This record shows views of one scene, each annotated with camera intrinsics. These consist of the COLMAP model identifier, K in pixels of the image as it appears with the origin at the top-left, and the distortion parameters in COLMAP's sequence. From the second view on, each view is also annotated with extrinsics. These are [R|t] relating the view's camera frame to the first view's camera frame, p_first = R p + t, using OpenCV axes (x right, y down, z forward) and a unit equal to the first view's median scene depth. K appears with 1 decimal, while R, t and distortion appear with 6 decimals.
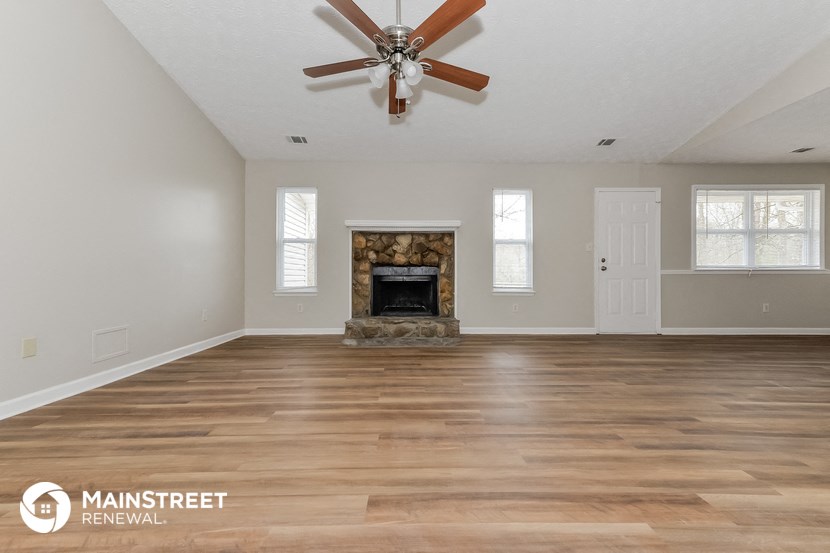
lens RADIAL K [[315.3, 0, 415.0], [0, 315.3, 276.5], [0, 0, 1]] dist [0.015140, -0.000032]
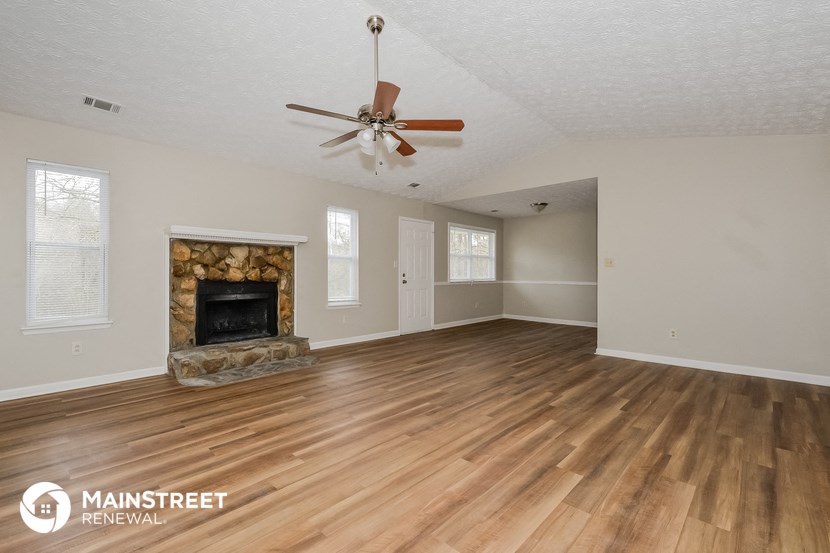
lens RADIAL K [[350.6, 0, 415.0], [0, 350.6, 276.5], [0, 0, 1]] dist [-0.000927, -0.000301]
pose [[0.718861, -0.000679, 0.695154, -0.358659], [0.001204, 0.999999, -0.000269, -0.049388], [-0.695153, 0.001031, 0.718861, -0.021188]]
